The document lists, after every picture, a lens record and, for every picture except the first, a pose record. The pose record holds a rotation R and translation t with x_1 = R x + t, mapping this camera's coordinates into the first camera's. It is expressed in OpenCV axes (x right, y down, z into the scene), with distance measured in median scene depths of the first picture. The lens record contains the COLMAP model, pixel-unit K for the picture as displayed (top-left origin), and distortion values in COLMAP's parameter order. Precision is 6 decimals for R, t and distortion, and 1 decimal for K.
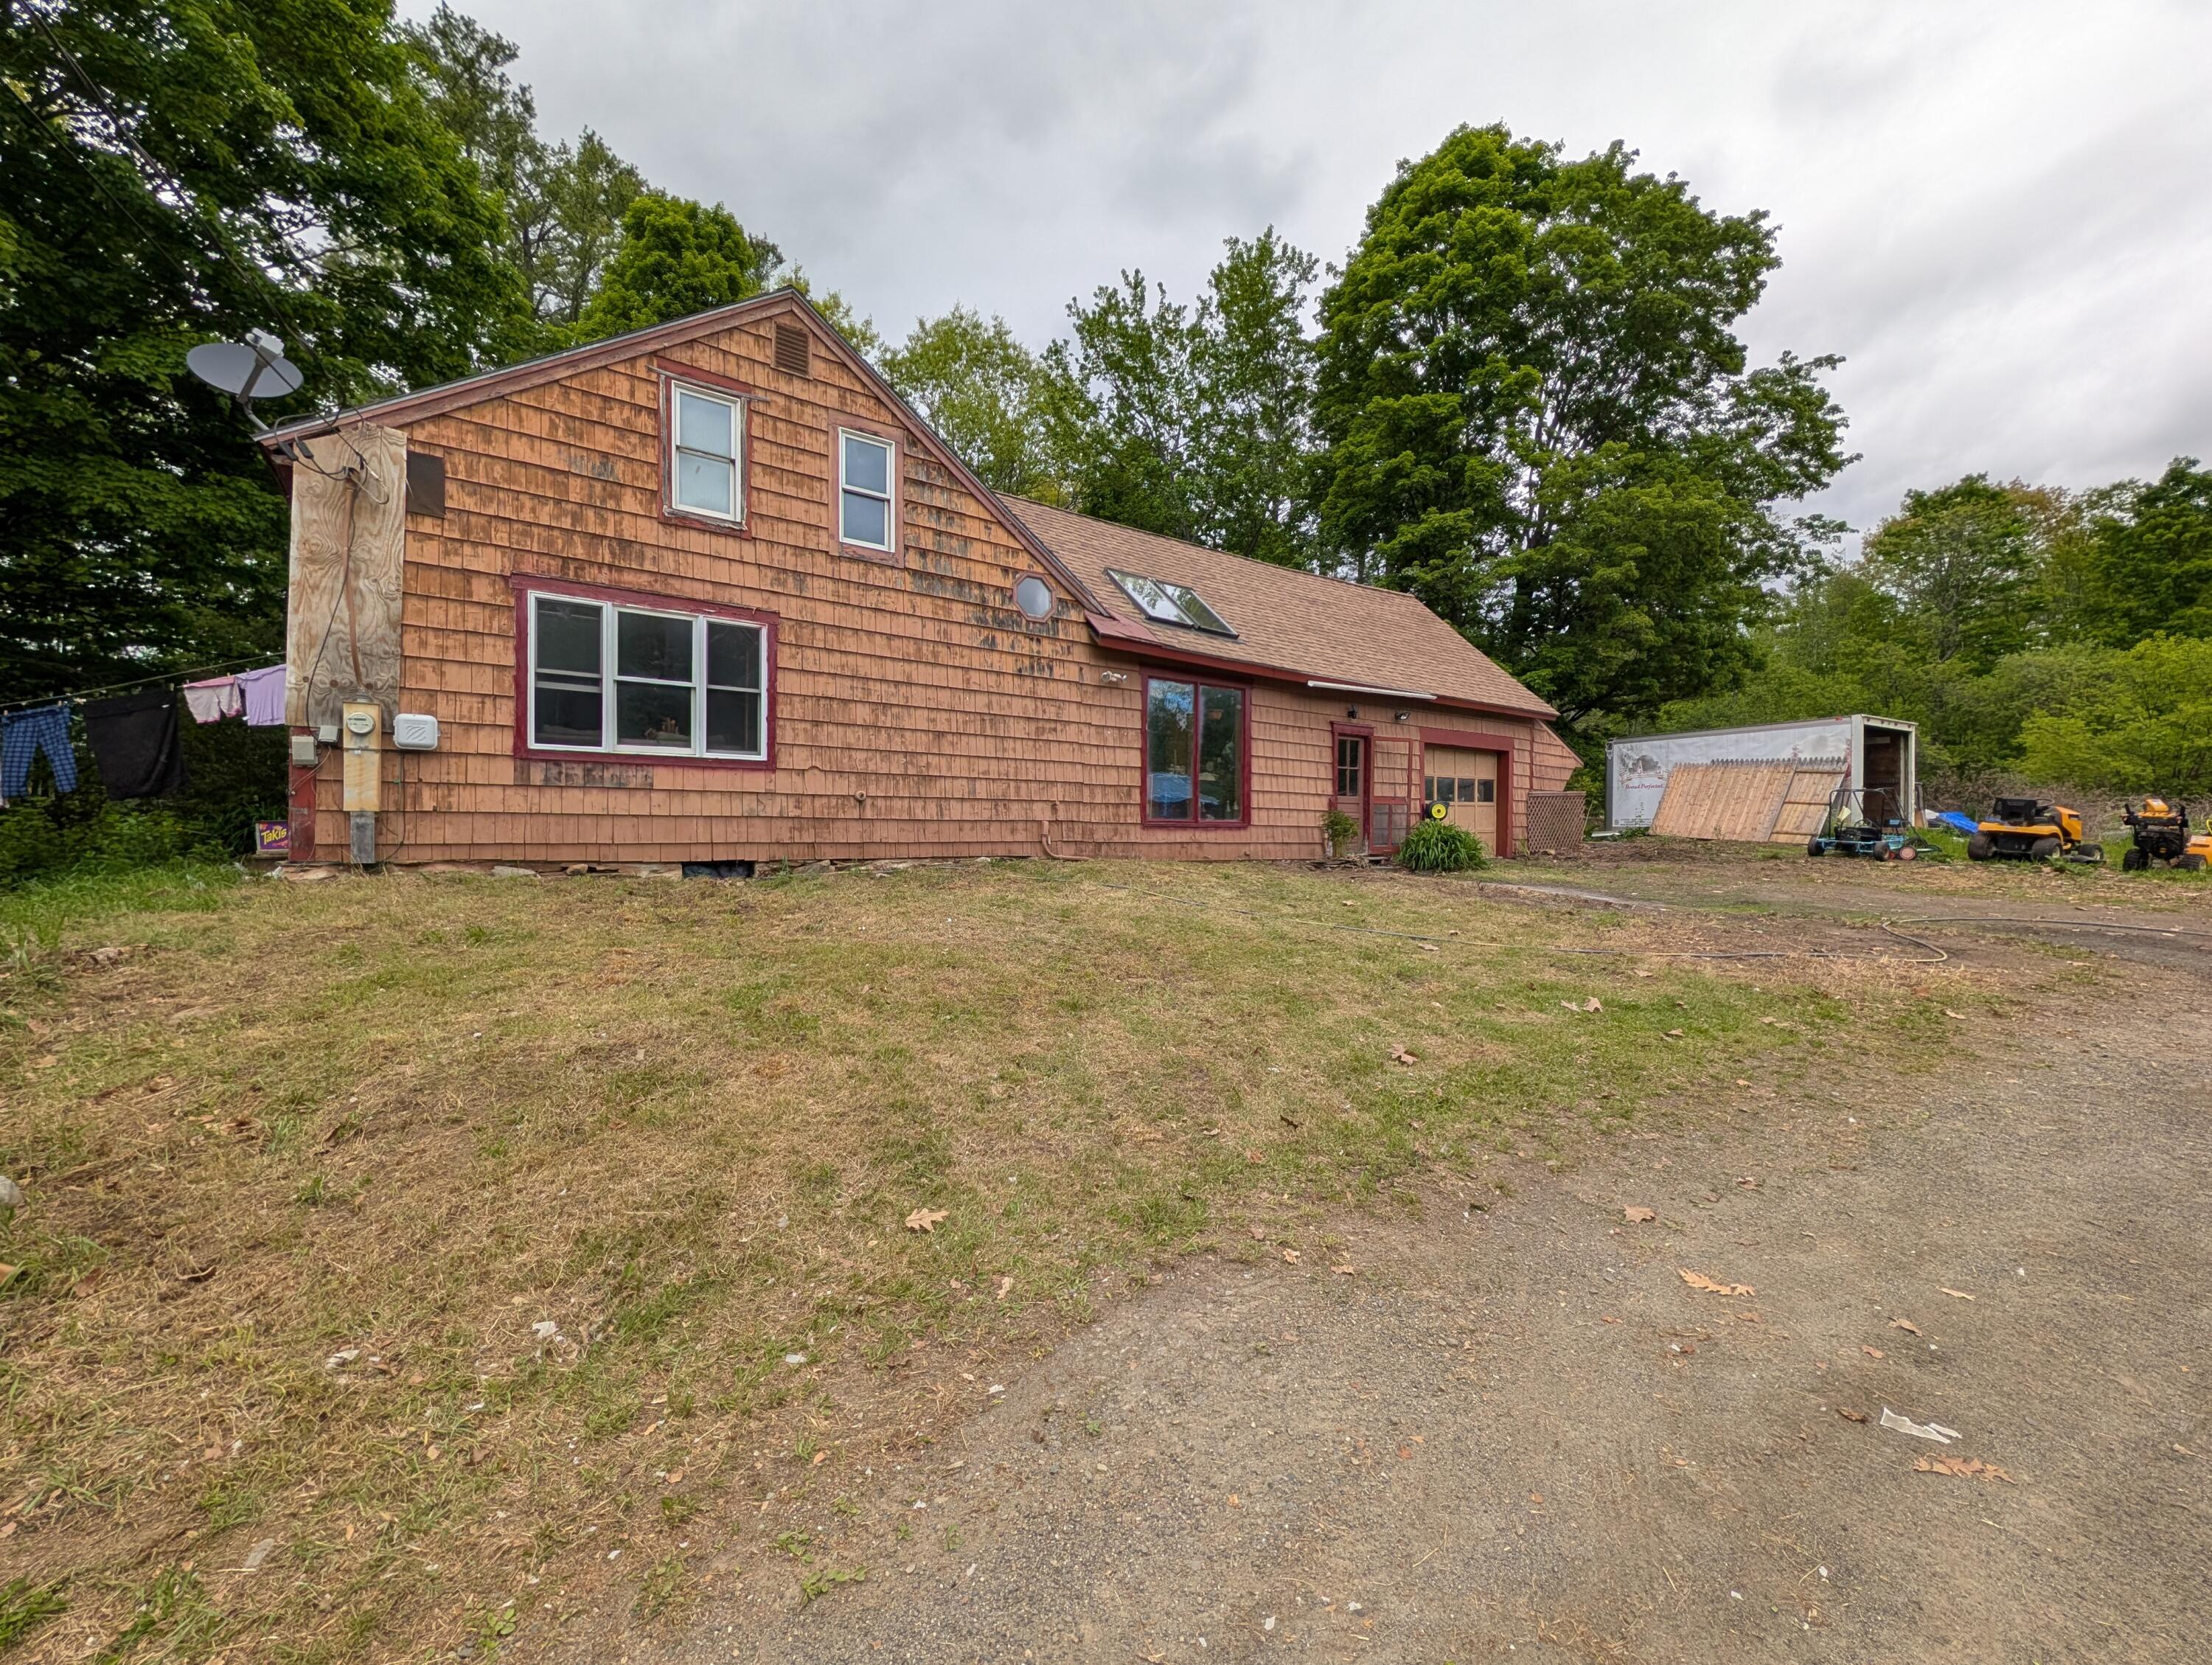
lens RADIAL K [[844.3, 0, 1098.9], [0, 844.3, 831.2], [0, 0, 1]] dist [-0.000556, -0.000370]
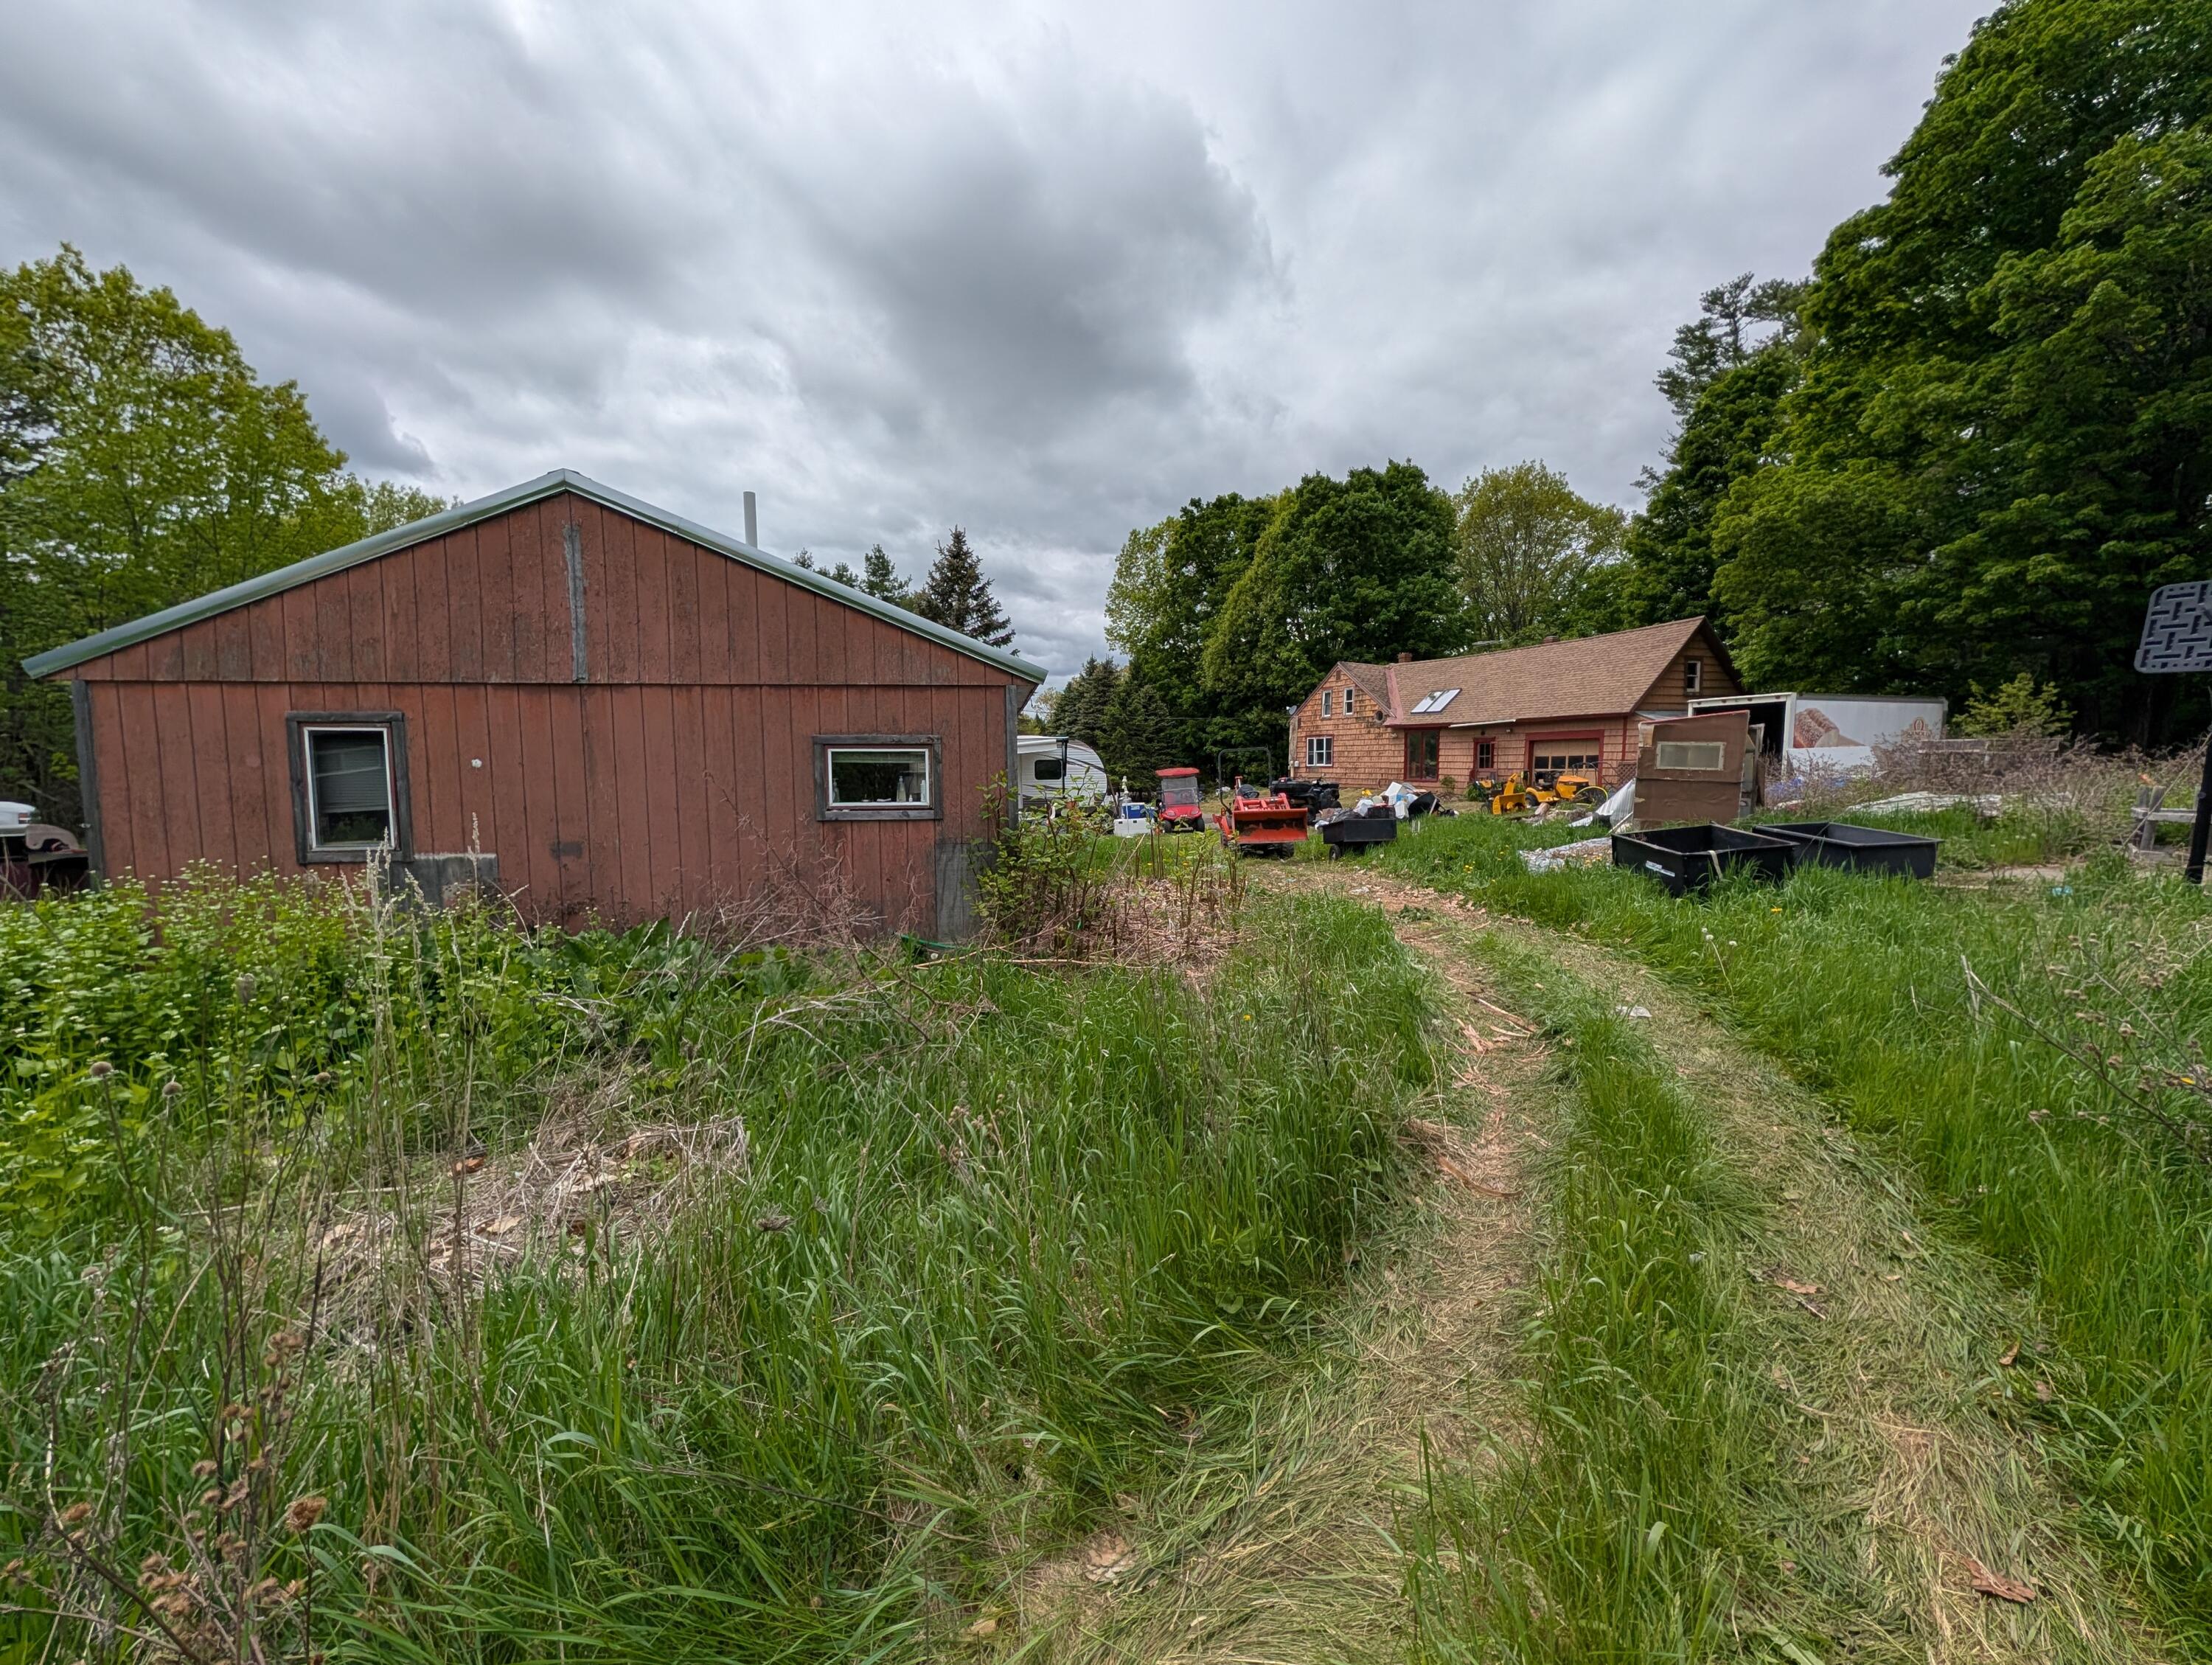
lens RADIAL K [[844.3, 0, 1098.9], [0, 844.3, 831.2], [0, 0, 1]] dist [-0.000556, -0.000370]
pose [[-0.220362, 0.072940, -0.972687, 4.126107], [0.002758, 0.997243, 0.074156, -0.065214], [0.975414, 0.013659, -0.219956, 0.694387]]
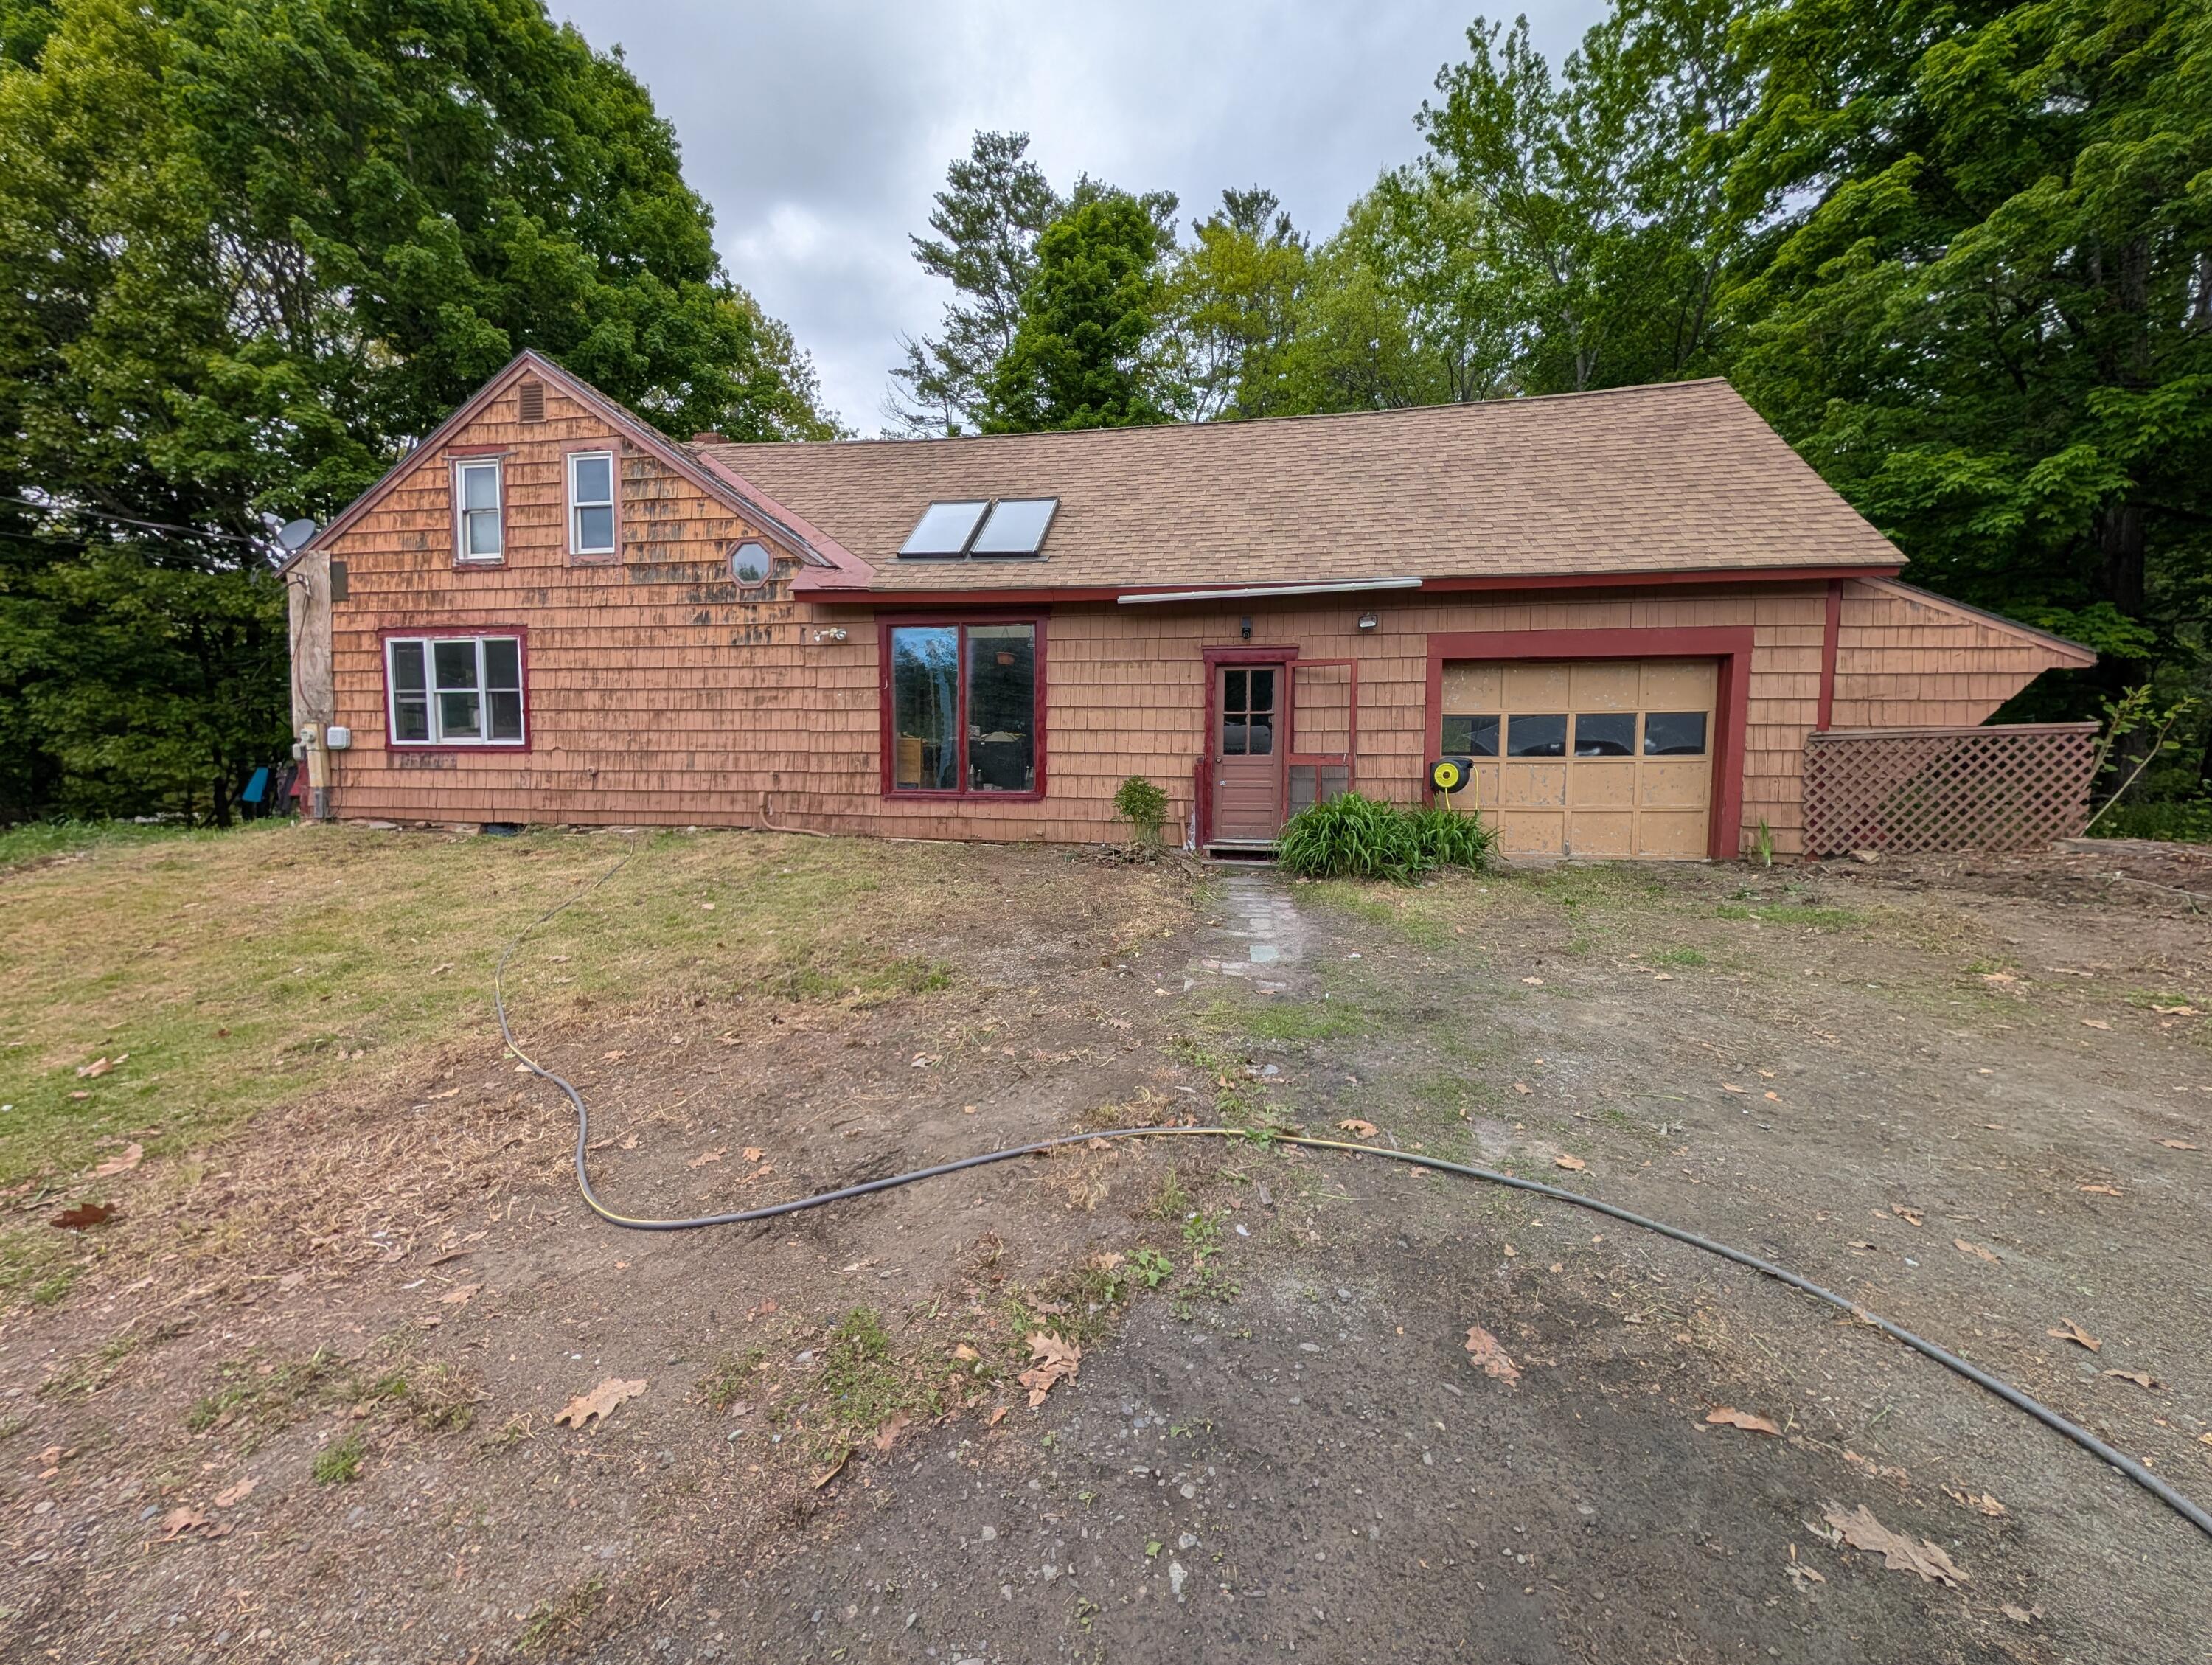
lens RADIAL K [[844.3, 0, 1098.9], [0, 844.3, 831.2], [0, 0, 1]] dist [-0.000556, -0.000370]
pose [[0.711265, 0.046218, -0.701403, 1.006342], [-0.003149, 0.998036, 0.062571, -0.032378], [0.702917, -0.042296, 0.710013, 0.633305]]
